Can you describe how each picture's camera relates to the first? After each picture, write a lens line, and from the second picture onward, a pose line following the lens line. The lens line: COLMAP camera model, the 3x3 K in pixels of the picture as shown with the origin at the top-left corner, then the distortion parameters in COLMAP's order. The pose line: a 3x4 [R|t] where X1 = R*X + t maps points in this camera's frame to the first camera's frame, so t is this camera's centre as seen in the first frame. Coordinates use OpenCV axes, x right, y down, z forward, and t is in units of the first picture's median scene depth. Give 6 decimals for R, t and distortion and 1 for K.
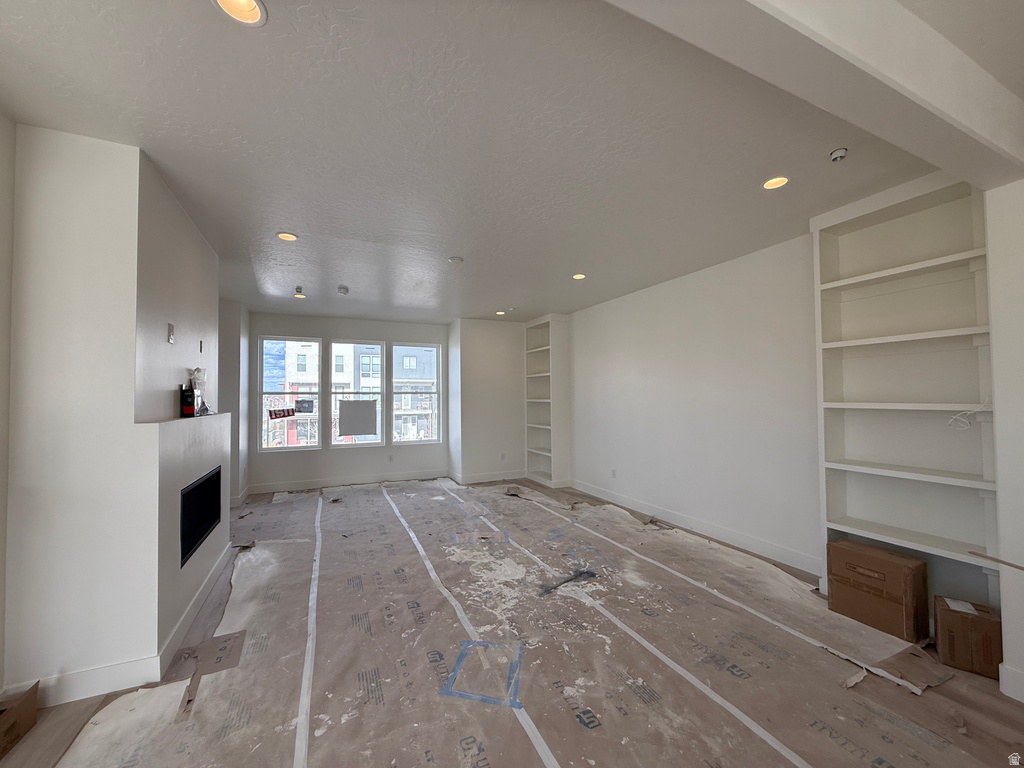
lens RADIAL K [[407.2, 0, 510.6], [0, 407.2, 385.2], [0, 0, 1]] dist [0.001403, -0.000349]
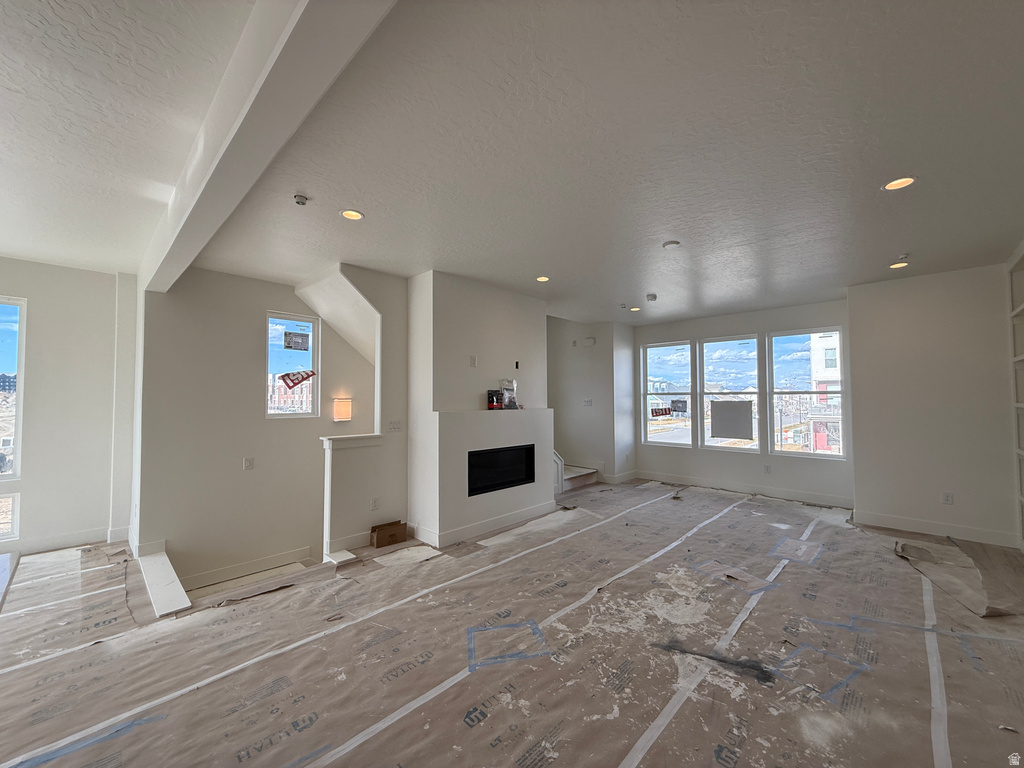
lens RADIAL K [[407.2, 0, 510.3], [0, 407.2, 382.6], [0, 0, 1]] dist [0.001403, -0.000349]
pose [[0.363321, -0.030825, -0.931154, 0.623381], [0.025994, 0.999399, -0.022942, 0.006131], [0.931301, -0.015869, 0.363903, 0.378775]]
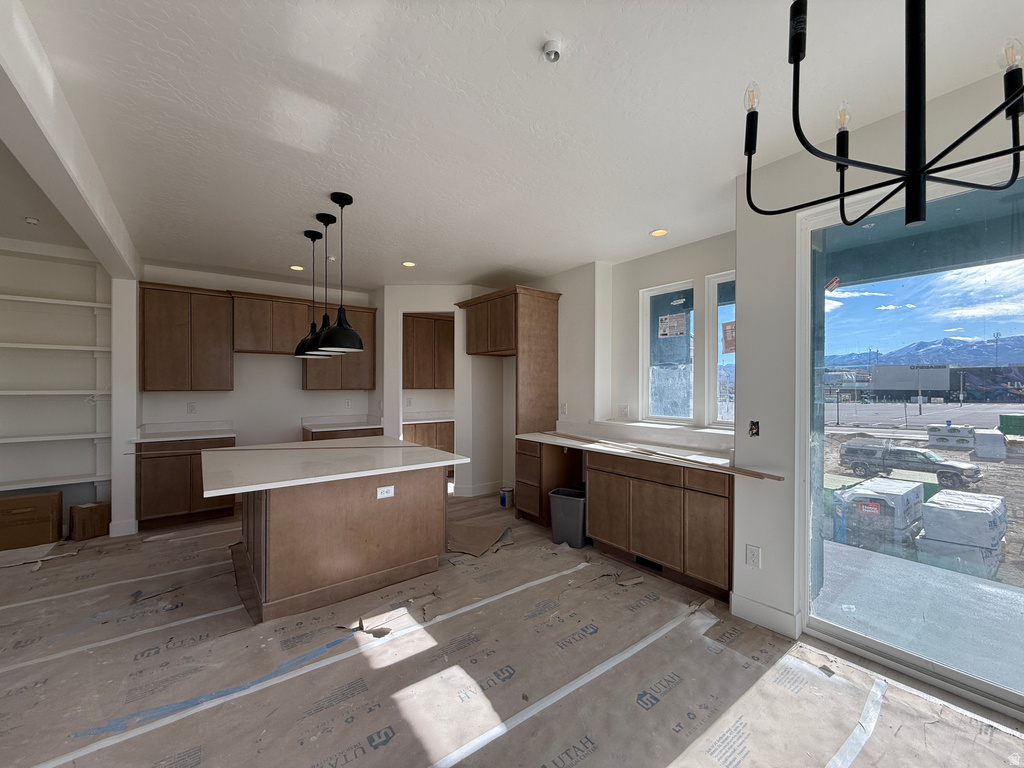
lens RADIAL K [[407.2, 0, 510.7], [0, 407.2, 385.3], [0, 0, 1]] dist [0.001403, -0.000349]
pose [[-0.214475, 0.006696, 0.976707, -0.629963], [-0.024662, 0.999621, -0.012268, 0.001139], [-0.976418, -0.026718, -0.214229, -0.244481]]
